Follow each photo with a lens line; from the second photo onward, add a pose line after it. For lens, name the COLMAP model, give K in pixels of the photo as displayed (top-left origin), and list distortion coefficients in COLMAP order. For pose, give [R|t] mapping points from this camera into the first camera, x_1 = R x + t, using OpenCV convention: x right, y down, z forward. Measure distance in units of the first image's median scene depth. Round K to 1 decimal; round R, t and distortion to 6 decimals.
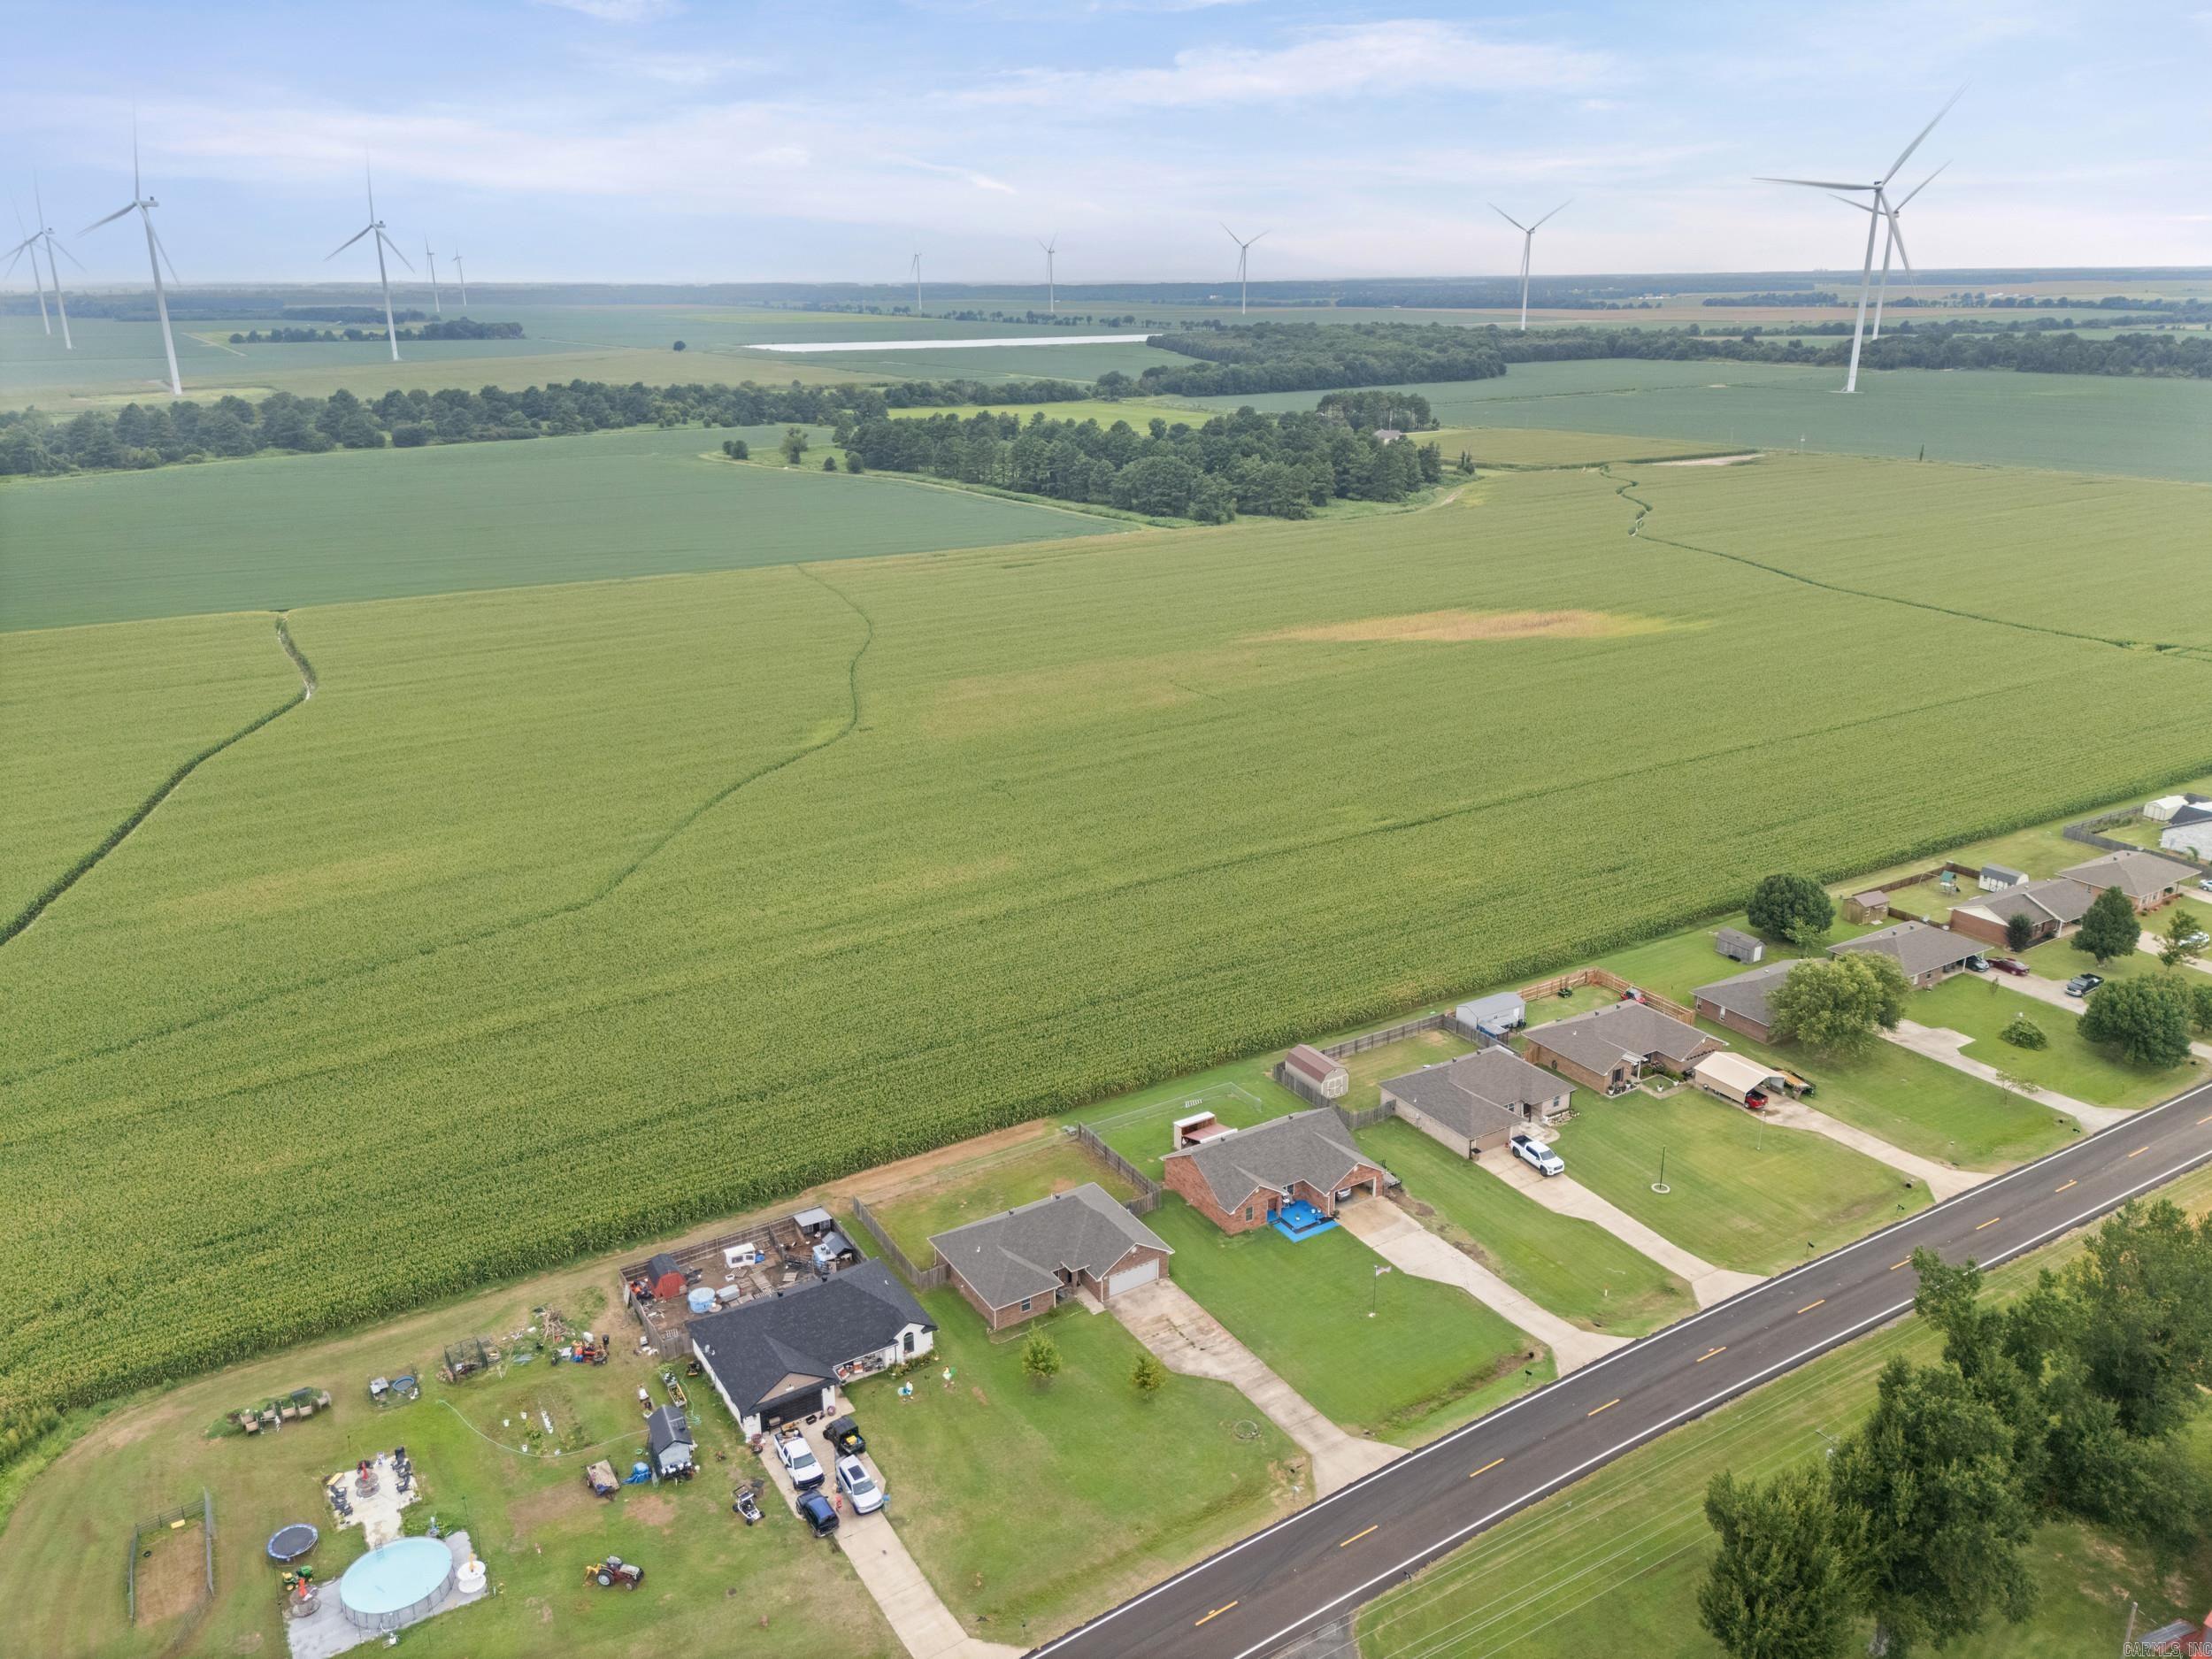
lens RADIAL K [[1662.7, 0, 1109.7], [0, 1662.7, 783.9], [0, 0, 1]] dist [0.096244, -0.087216]
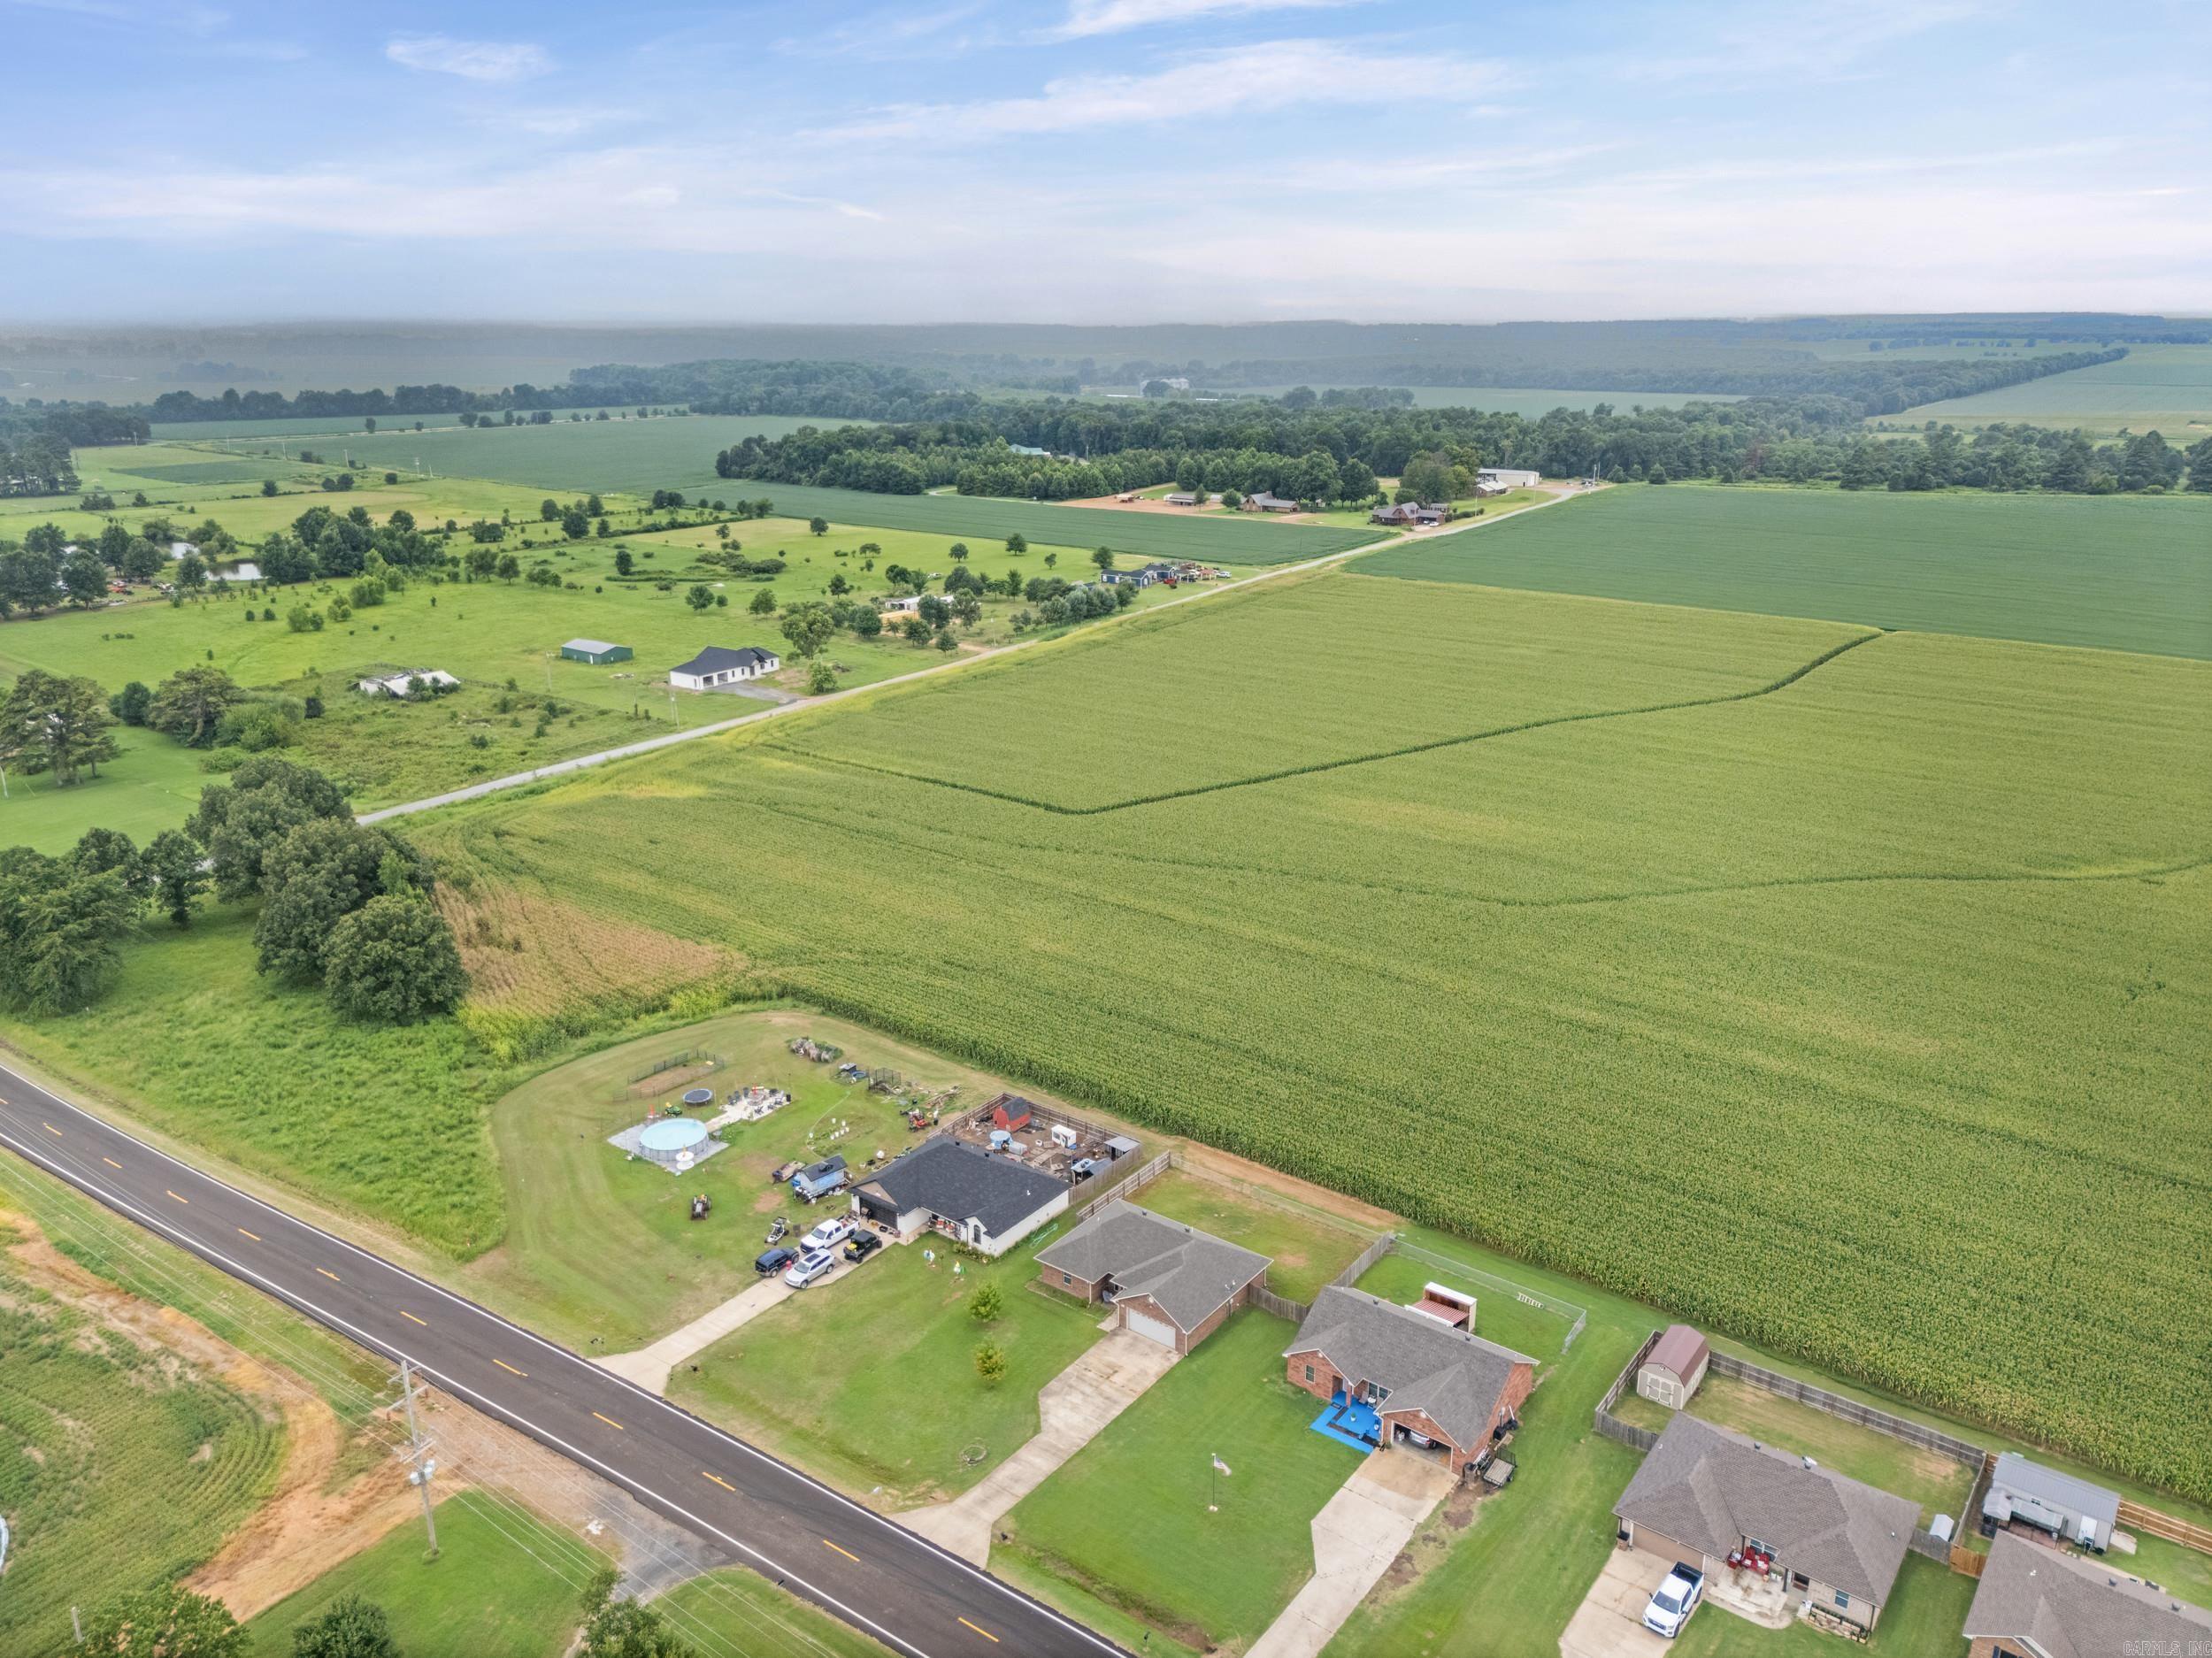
lens RADIAL K [[1636.6, 0, 1110.3], [0, 1636.6, 822.3], [0, 0, 1]] dist [0.105524, -0.111057]
pose [[0.366232, 0.285974, -0.885490, 0.702733], [-0.276025, 0.942161, 0.190114, -0.145138], [0.888642, 0.174792, 0.423985, 0.471025]]
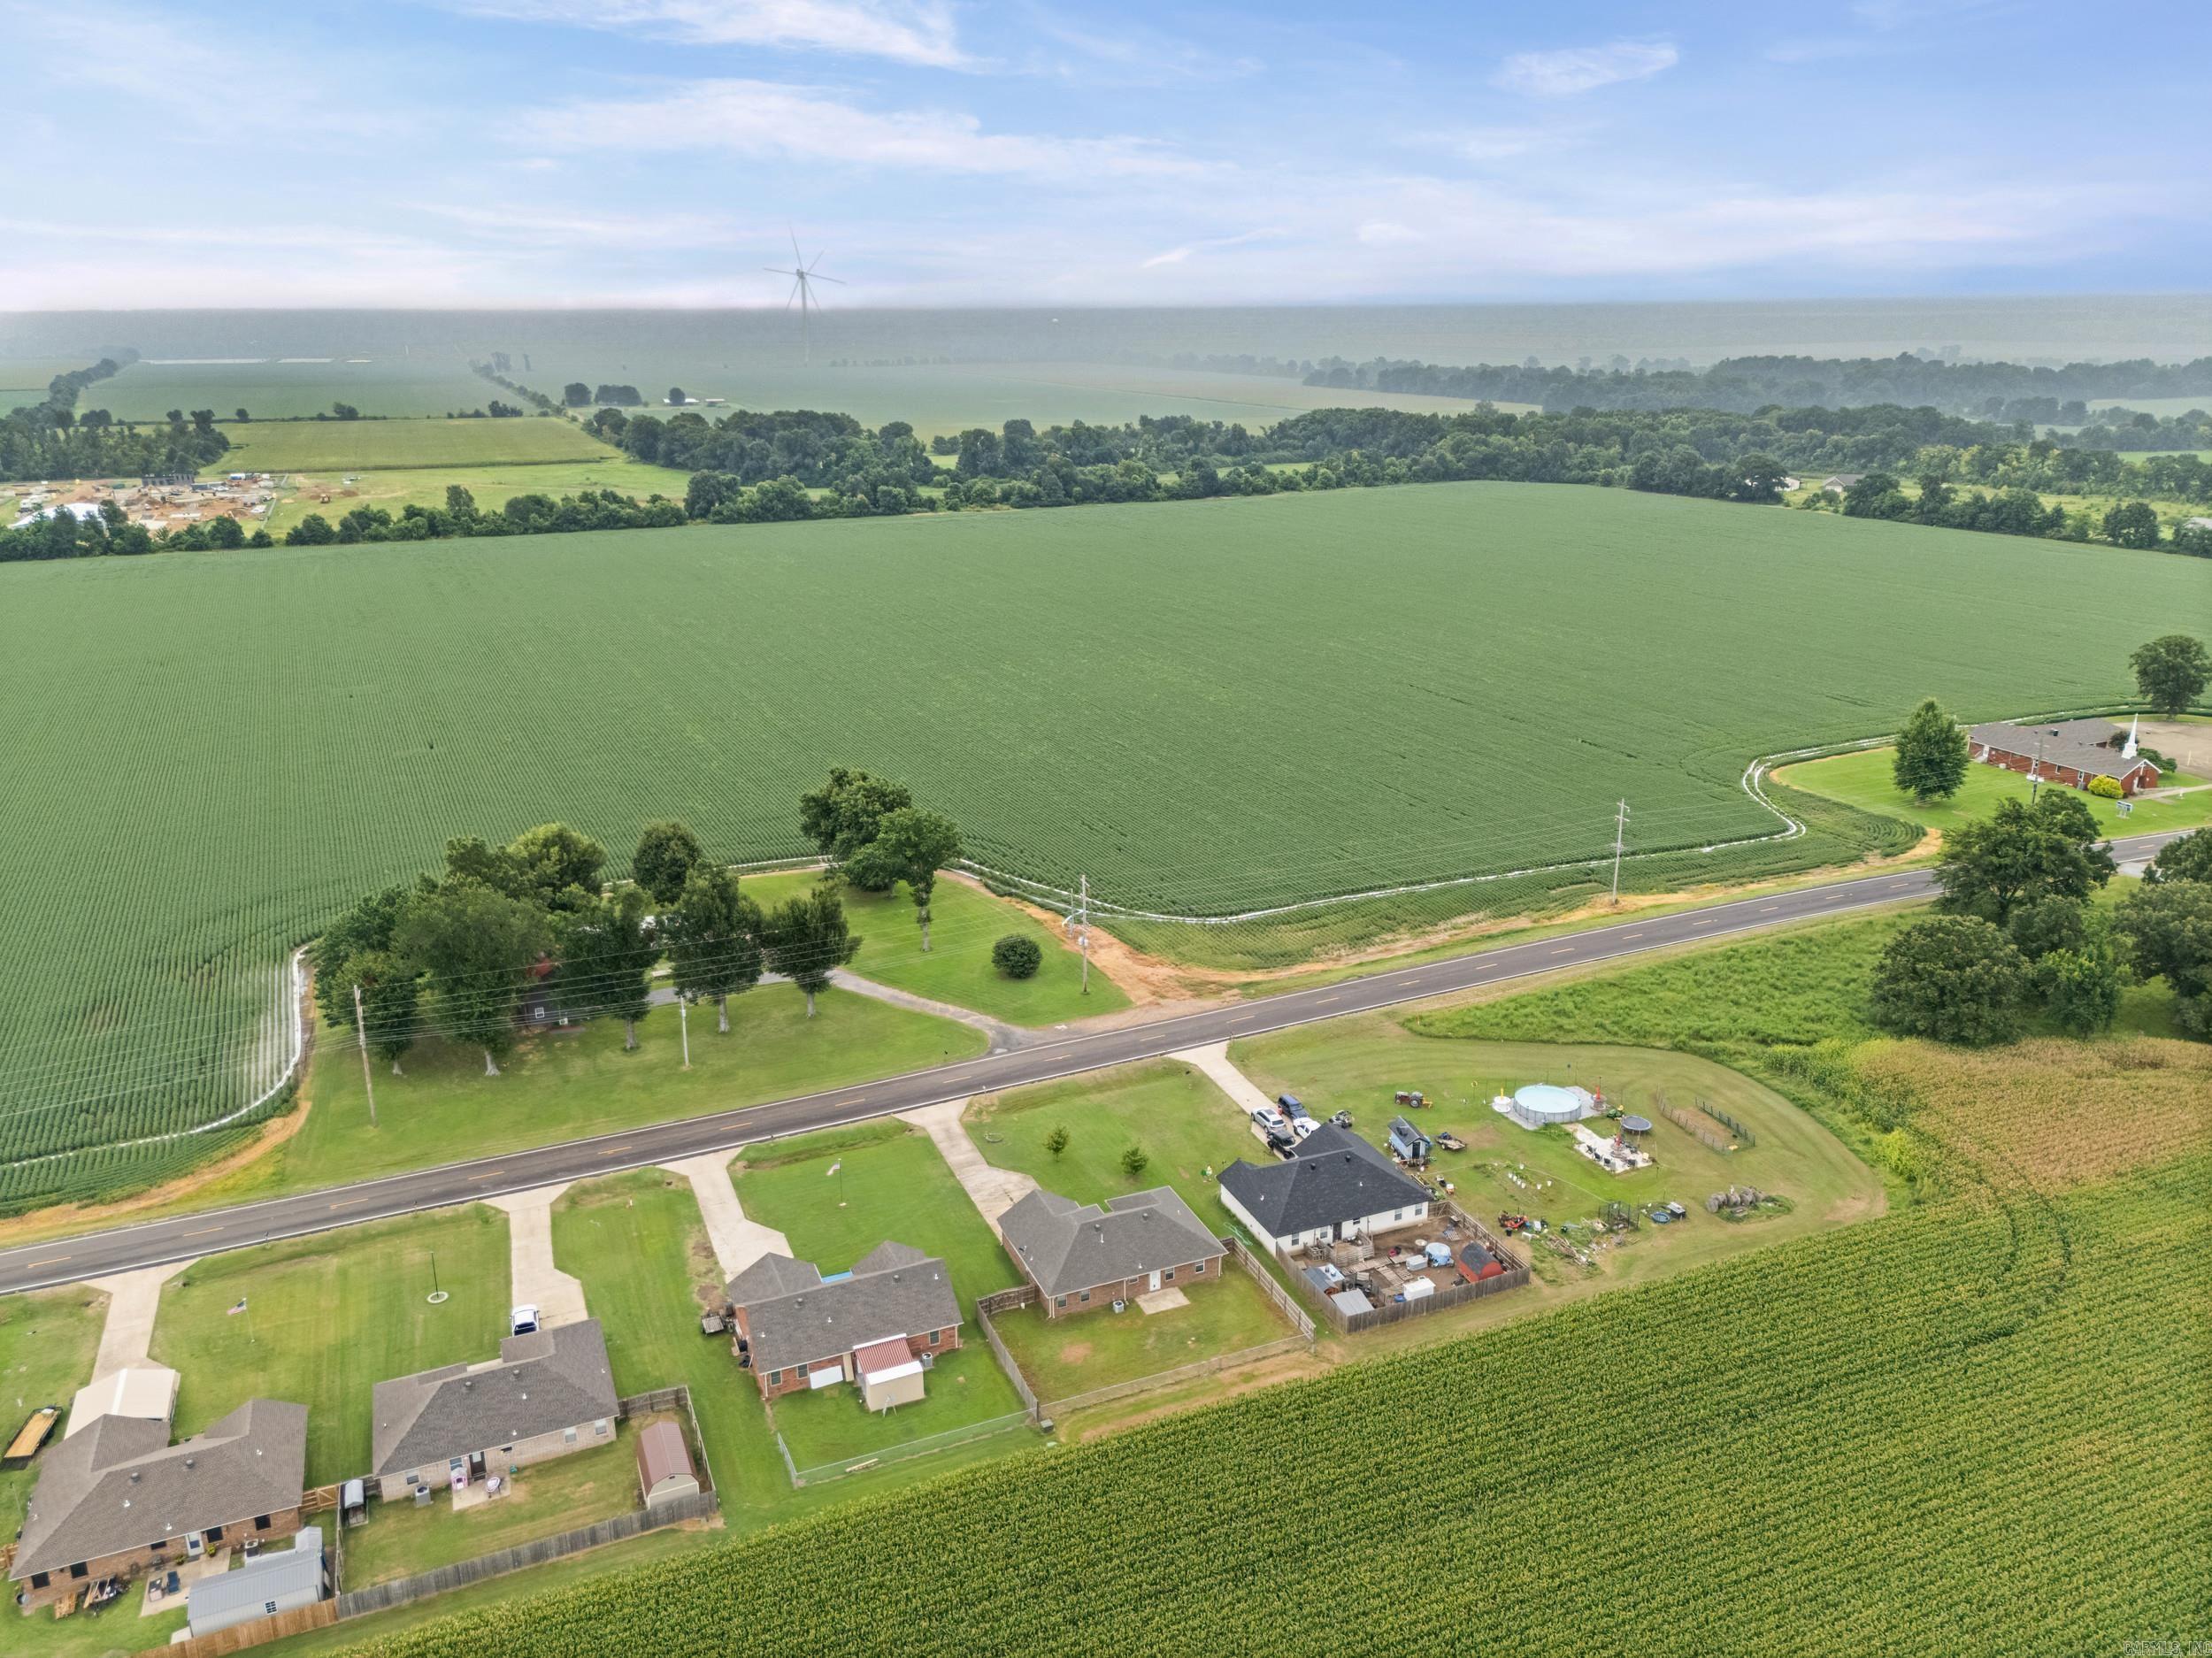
lens RADIAL K [[1636.6, 0, 1110.3], [0, 1636.6, 822.3], [0, 0, 1]] dist [0.105524, -0.111057]
pose [[-0.988336, -0.031640, 0.148968, -0.165864], [0.058889, 0.822685, 0.565439, -0.472837], [-0.140444, 0.567616, -0.811226, 1.551683]]
